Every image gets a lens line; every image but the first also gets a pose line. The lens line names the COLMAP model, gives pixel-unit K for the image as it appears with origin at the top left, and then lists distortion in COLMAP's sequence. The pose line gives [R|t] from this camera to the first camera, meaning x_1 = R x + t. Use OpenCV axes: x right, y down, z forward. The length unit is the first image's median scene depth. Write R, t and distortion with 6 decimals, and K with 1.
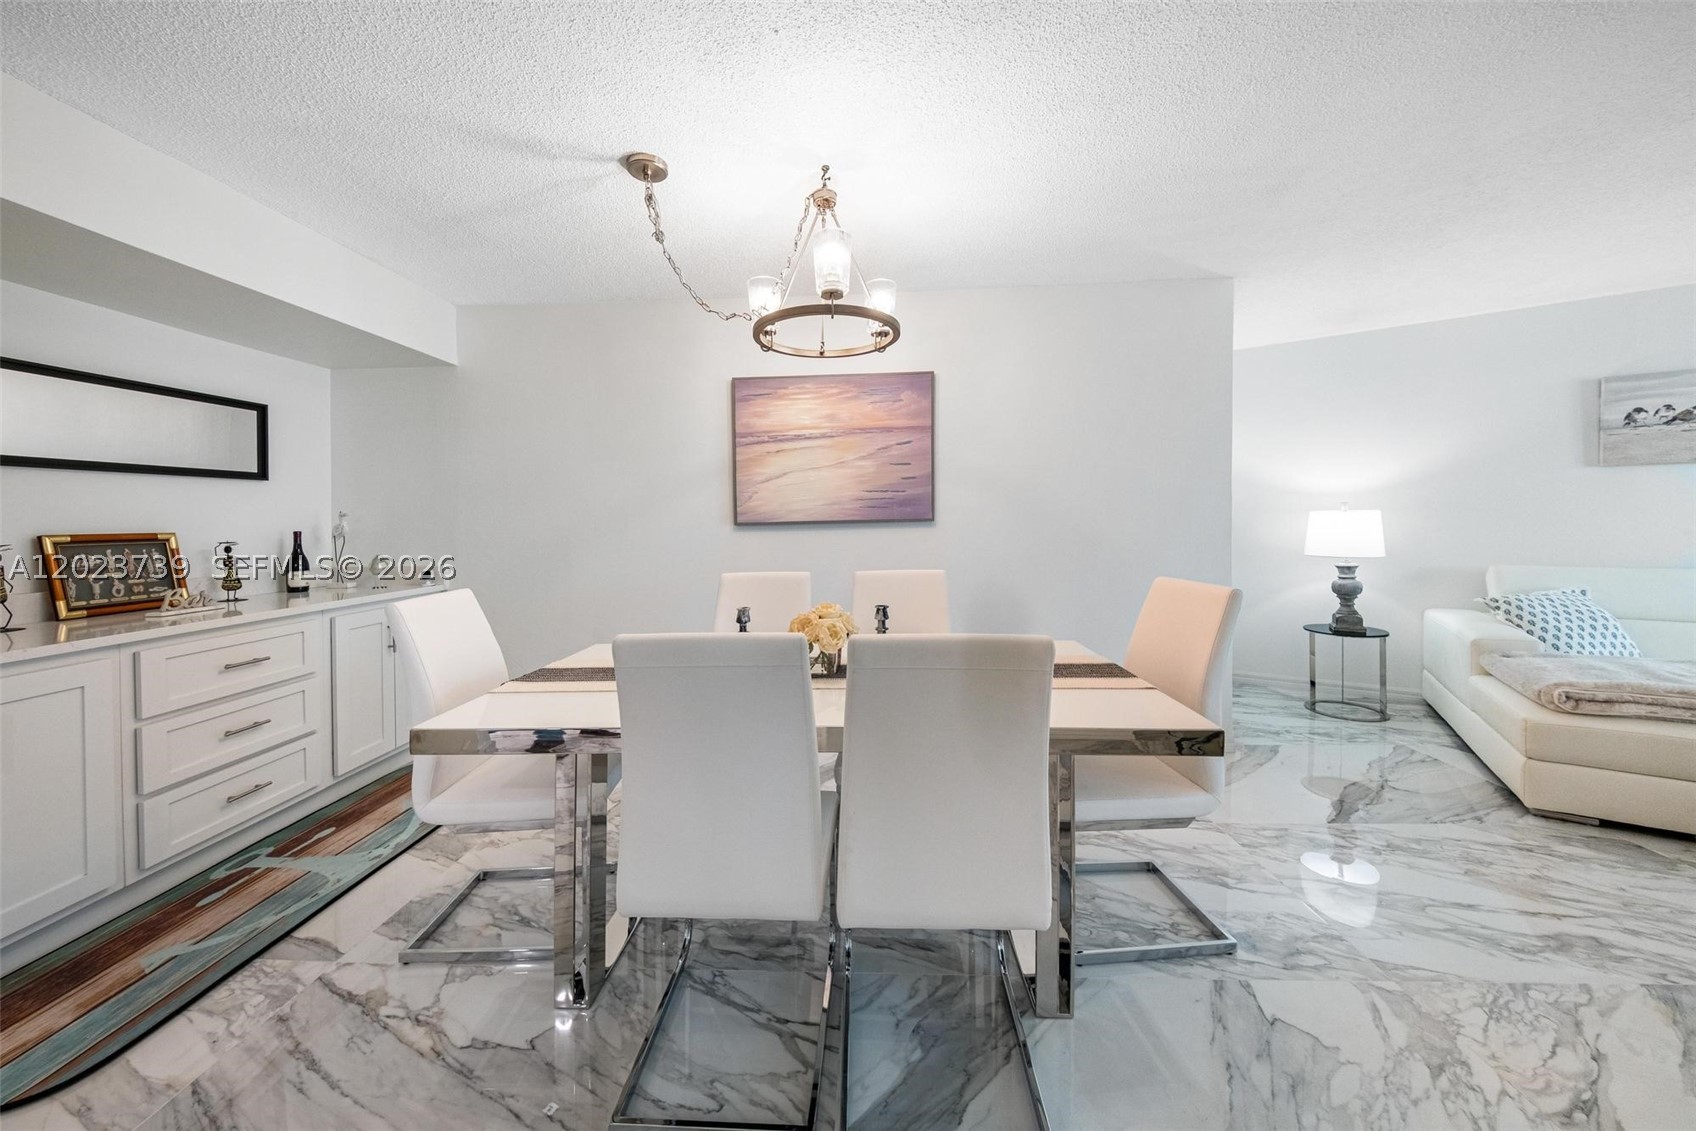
lens RADIAL K [[584.4, 0, 853.2], [0, 584.4, 528.6], [0, 0, 1]] dist [0.012713, -0.005854]
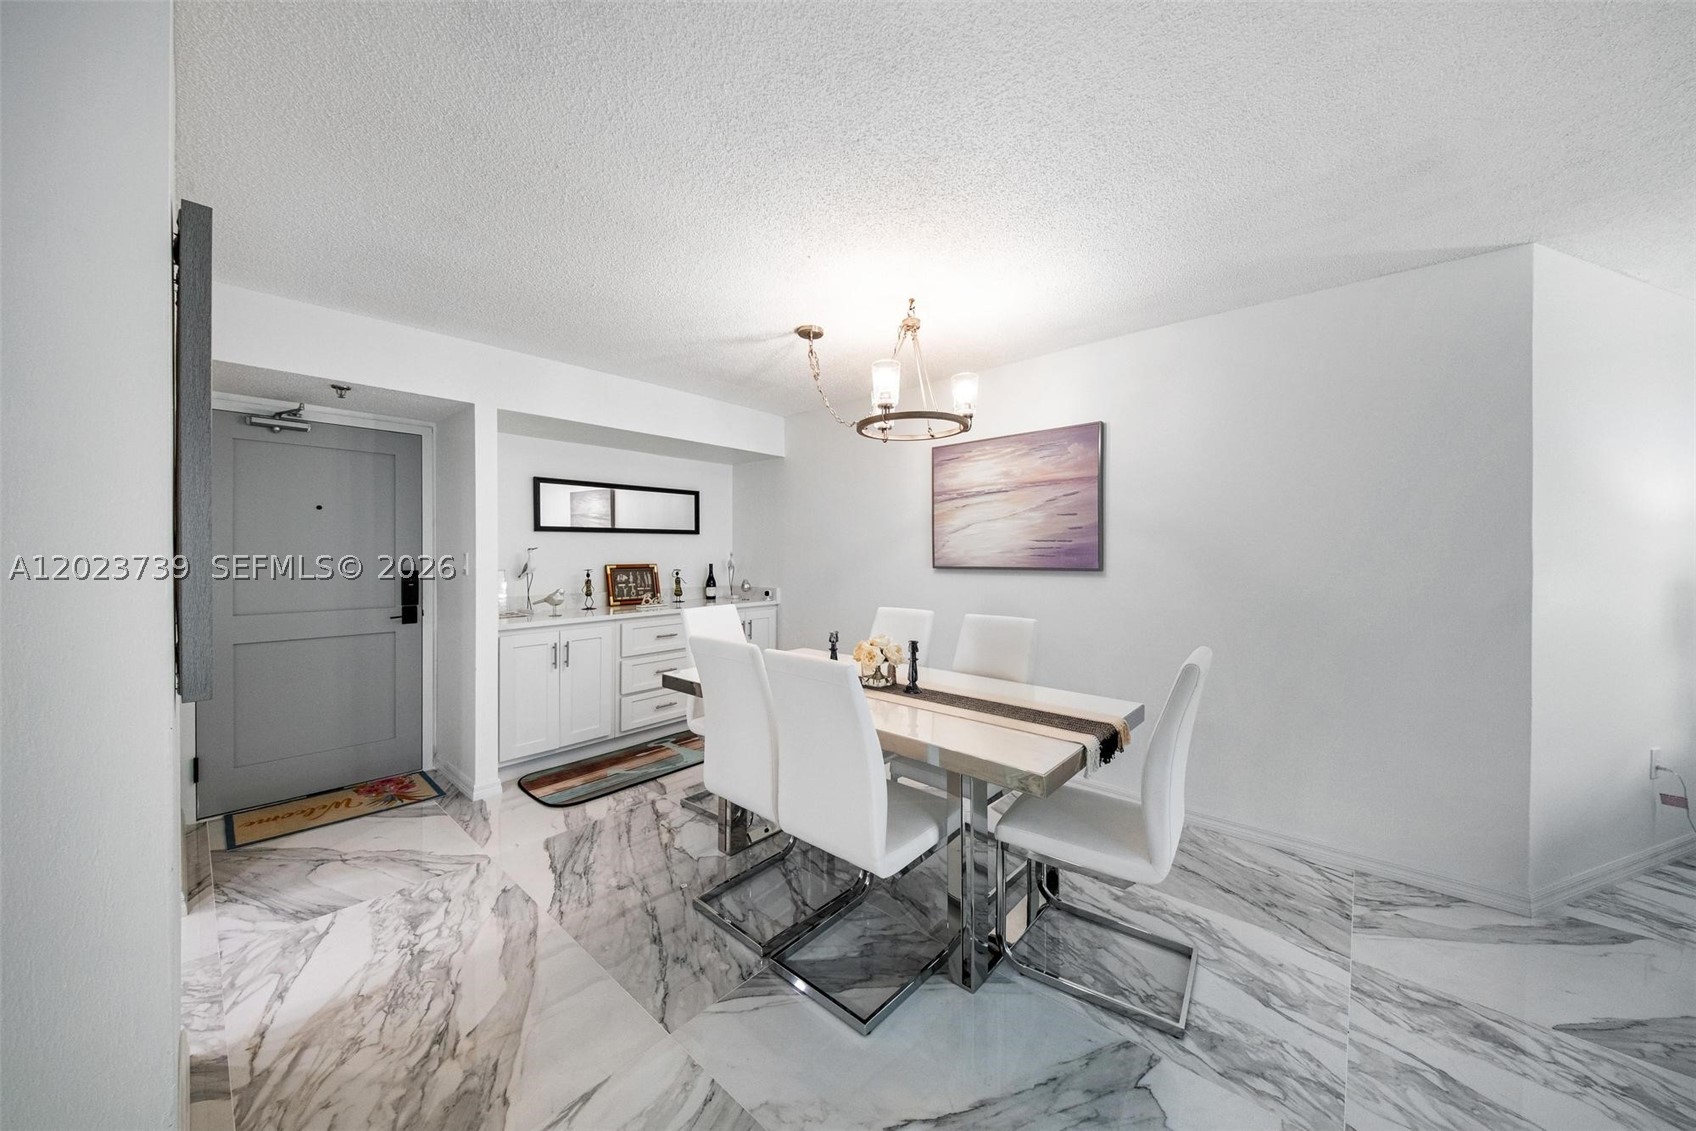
lens RADIAL K [[593.9, 0, 867.3], [0, 593.9, 561.0], [0, 0, 1]] dist [0.035081, -0.021580]
pose [[0.778194, 0.024834, -0.627533, 0.497091], [-0.019499, 0.999692, 0.015382, -0.039135], [0.627721, 0.000267, 0.778438, -0.053600]]
